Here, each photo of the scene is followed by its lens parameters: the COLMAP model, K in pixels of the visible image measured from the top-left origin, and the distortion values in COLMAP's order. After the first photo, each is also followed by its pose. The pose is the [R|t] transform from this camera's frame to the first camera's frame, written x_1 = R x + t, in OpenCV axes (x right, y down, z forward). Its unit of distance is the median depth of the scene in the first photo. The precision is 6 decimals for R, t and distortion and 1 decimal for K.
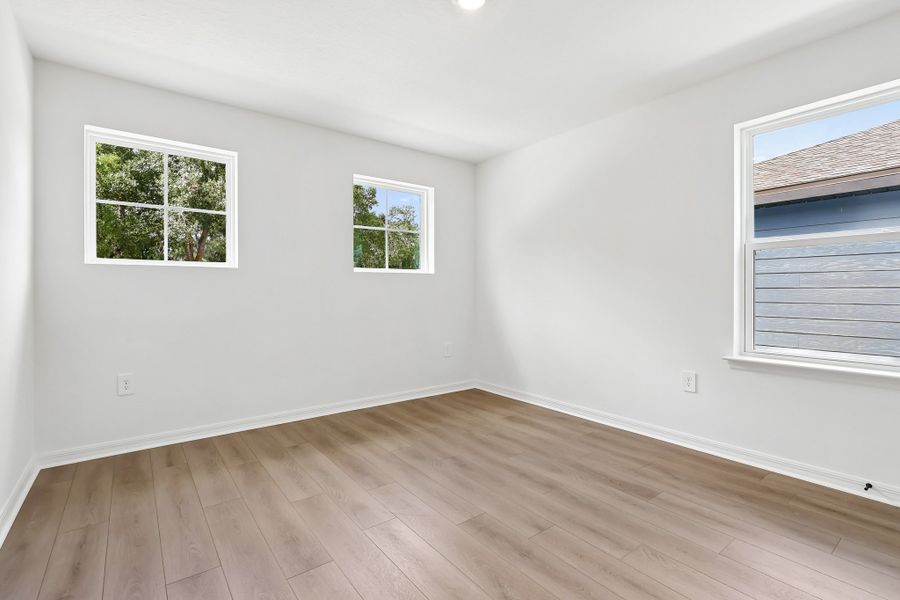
lens RADIAL K [[421.4, 0, 456.1], [0, 421.4, 288.0], [0, 0, 1]] dist [-0.002361, 0.000792]
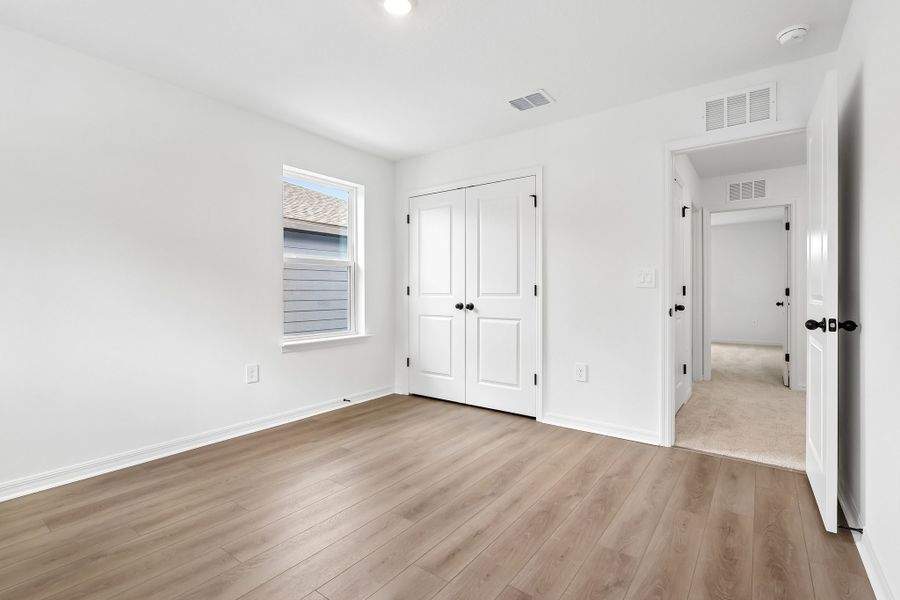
lens RADIAL K [[421.4, 0, 452.7], [0, 421.4, 297.3], [0, 0, 1]] dist [-0.002361, 0.000792]
pose [[-0.276300, -0.015767, 0.960942, -0.796163], [-0.009956, 0.999859, 0.013543, -0.000439], [-0.961020, -0.005826, -0.276418, 0.955208]]
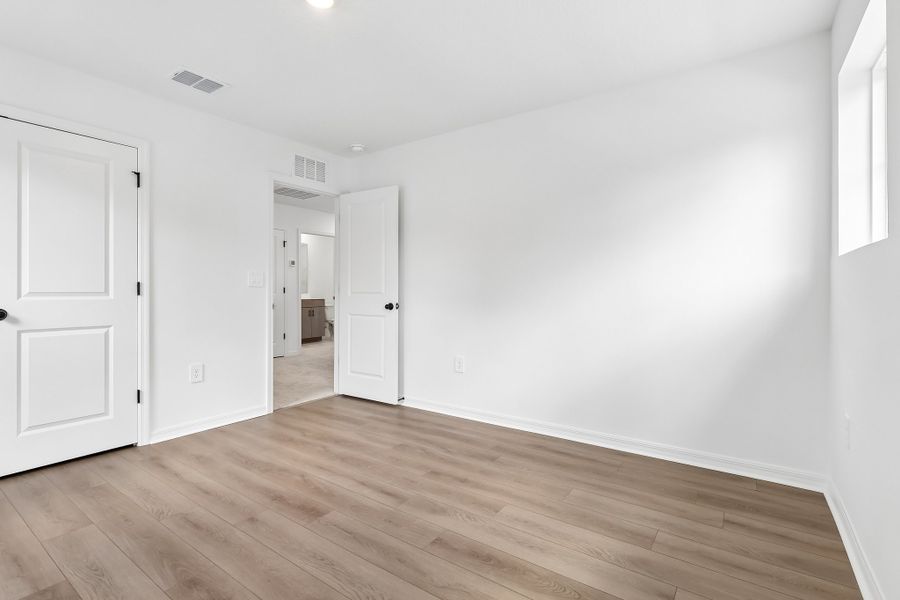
lens RADIAL K [[421.4, 0, 448.2], [0, 421.4, 298.0], [0, 0, 1]] dist [-0.002361, 0.000792]
pose [[-0.956367, 0.003727, -0.292143, 0.031530], [0.001356, 0.999964, 0.008316, 0.010541], [0.292163, 0.007557, -0.956339, 1.683260]]
